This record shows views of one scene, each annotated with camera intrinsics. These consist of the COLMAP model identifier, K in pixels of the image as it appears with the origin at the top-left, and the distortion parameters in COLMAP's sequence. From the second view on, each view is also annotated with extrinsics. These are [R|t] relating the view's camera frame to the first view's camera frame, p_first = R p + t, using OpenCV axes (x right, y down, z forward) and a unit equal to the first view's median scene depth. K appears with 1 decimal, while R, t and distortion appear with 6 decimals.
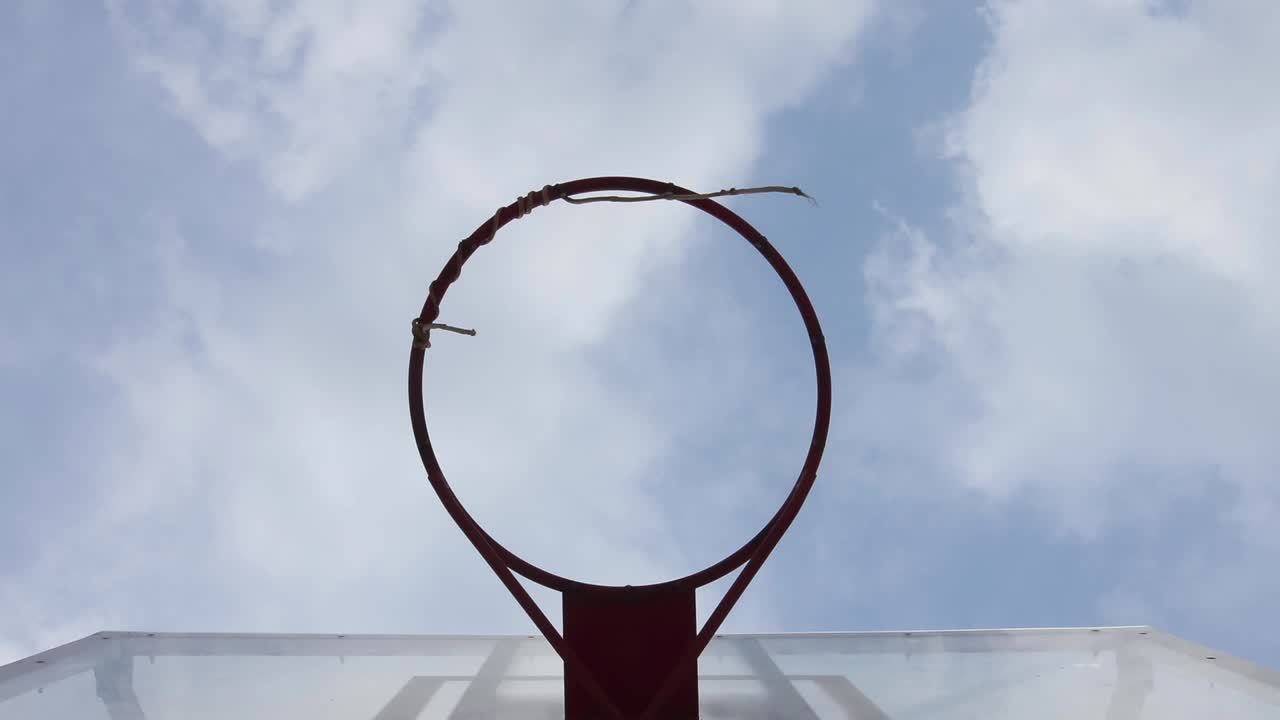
lens RADIAL K [[933.0, 0, 640.0], [0, 933.0, 360.0], [0, 0, 1]] dist [-0.004066, -0.002635]
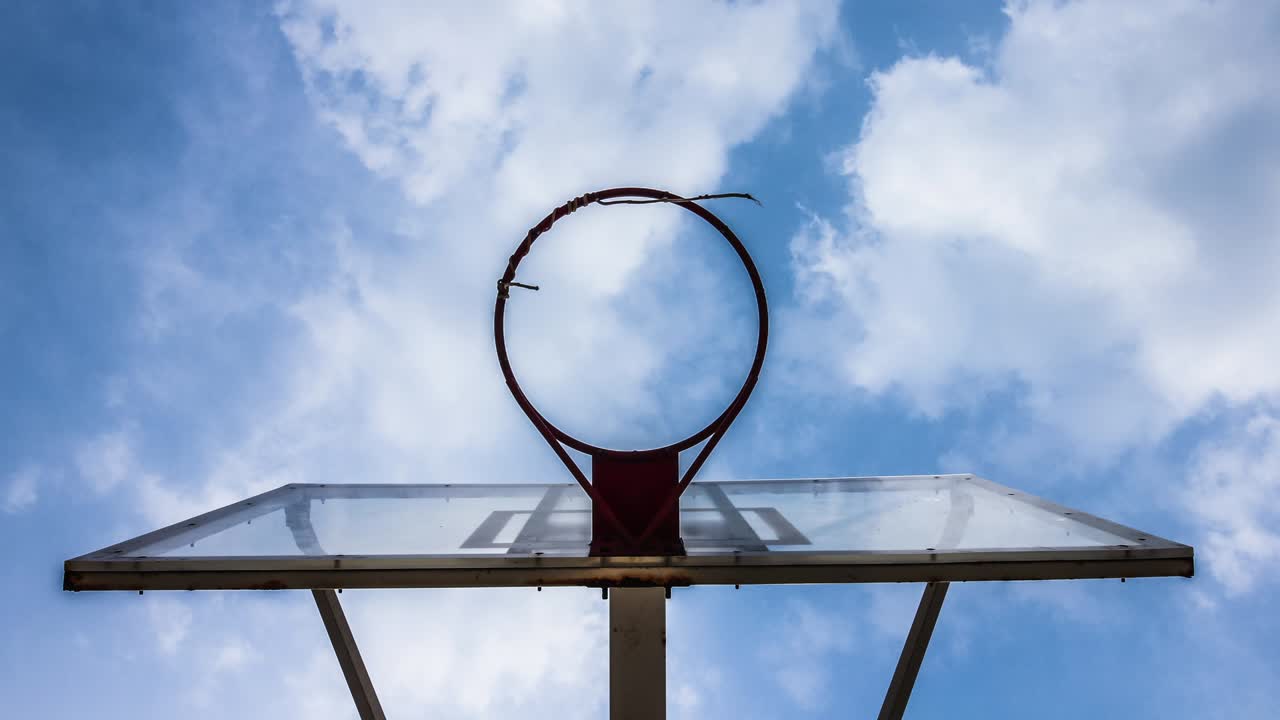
lens RADIAL K [[933.0, 0, 640.0], [0, 933.0, 360.0], [0, 0, 1]] dist [-0.004066, -0.002635]
pose [[0.998509, -0.005705, 0.054282, -0.092037], [-0.000448, 0.993632, 0.112672, -0.083361], [-0.054579, -0.112528, 0.992148, -0.533786]]
